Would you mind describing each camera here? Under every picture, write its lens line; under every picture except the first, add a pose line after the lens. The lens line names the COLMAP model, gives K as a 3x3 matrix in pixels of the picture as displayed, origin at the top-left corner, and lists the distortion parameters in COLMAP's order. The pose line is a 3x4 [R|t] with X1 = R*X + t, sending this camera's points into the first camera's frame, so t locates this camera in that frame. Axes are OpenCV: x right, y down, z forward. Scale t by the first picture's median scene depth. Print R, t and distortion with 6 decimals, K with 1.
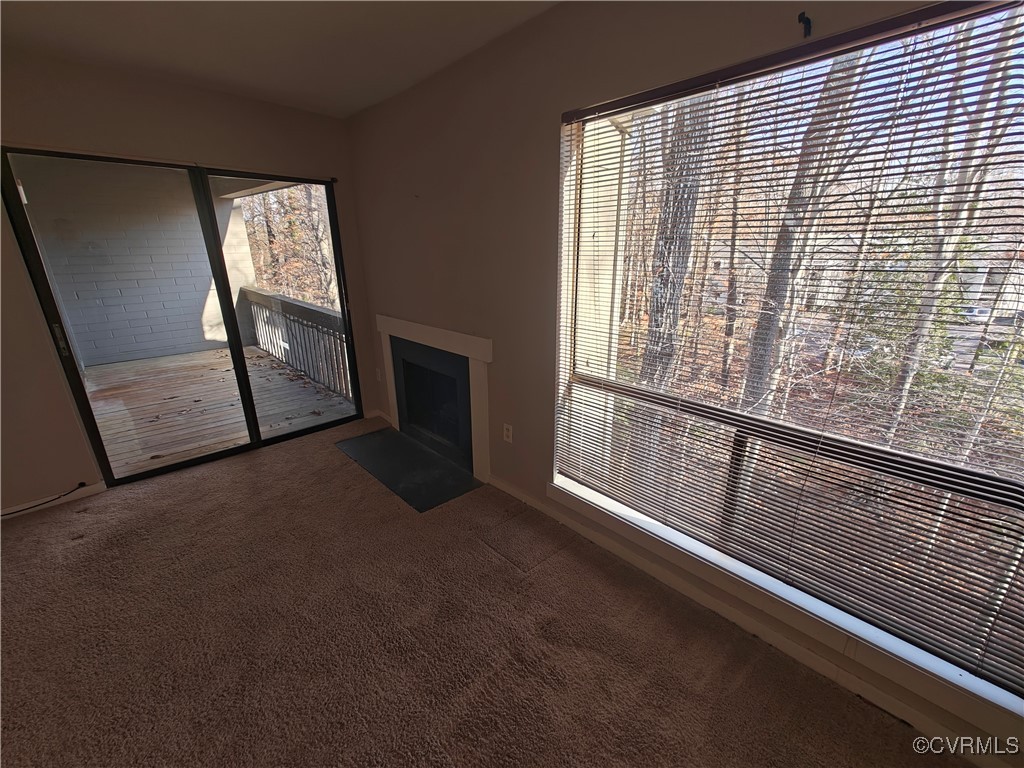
lens RADIAL K [[427.1, 0, 512.6], [0, 427.1, 383.4], [0, 0, 1]] dist [-0.001683, 0.000486]
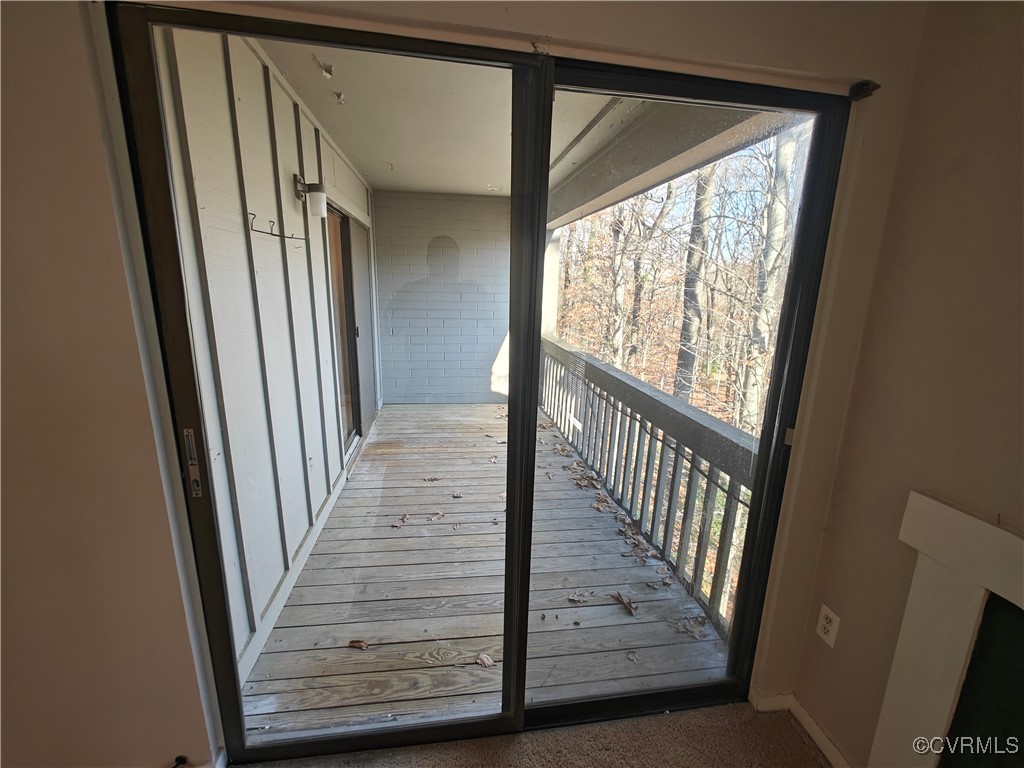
lens RADIAL K [[427.1, 0, 508.2], [0, 427.1, 389.5], [0, 0, 1]] dist [-0.001683, 0.000486]
pose [[0.816381, 0.159376, -0.555087, -0.356831], [-0.209995, 0.977294, -0.028246, -0.145787], [0.537982, 0.139624, 0.831313, 0.506661]]
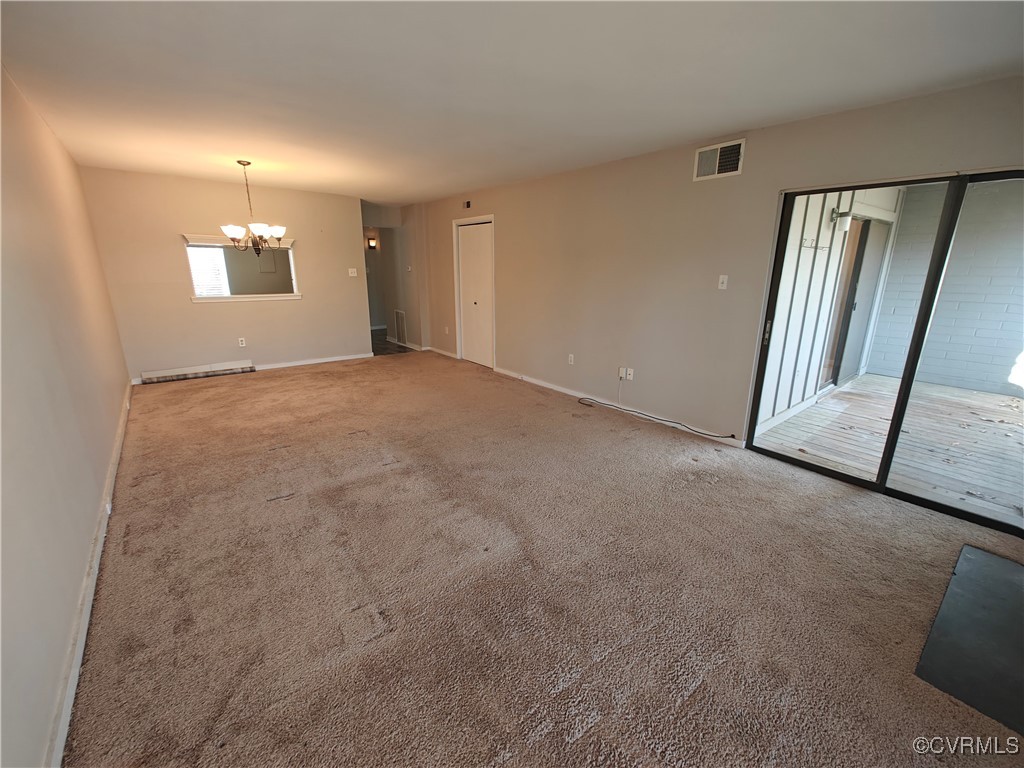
lens RADIAL K [[427.1, 0, 513.0], [0, 427.1, 383.2], [0, 0, 1]] dist [-0.001683, 0.000486]
pose [[-0.077288, 0.270468, -0.959621, 0.207411], [-0.315252, 0.906488, 0.280883, -0.052261], [0.945856, 0.324232, 0.015205, 0.175758]]
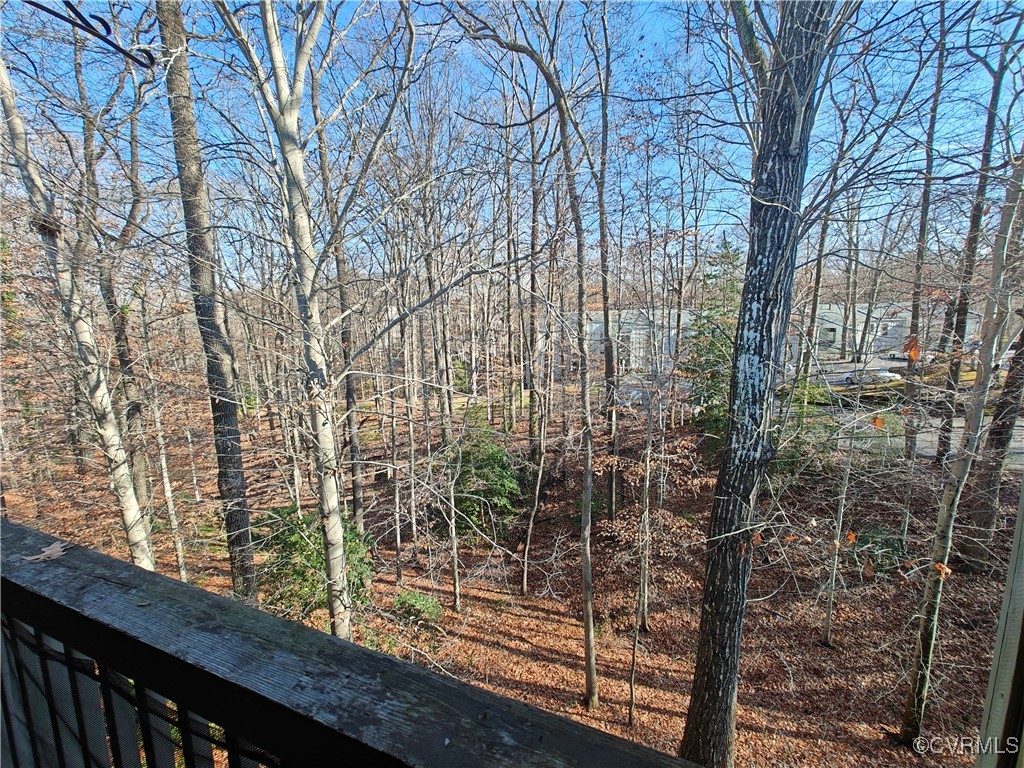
lens RADIAL K [[427.1, 0, 513.3], [0, 427.1, 383.3], [0, 0, 1]] dist [-0.001683, 0.000486]
pose [[0.914490, -0.077877, 0.397043, -0.525413], [0.145184, 0.979111, -0.142349, -0.289322], [-0.377663, 0.187821, 0.906694, 0.960135]]
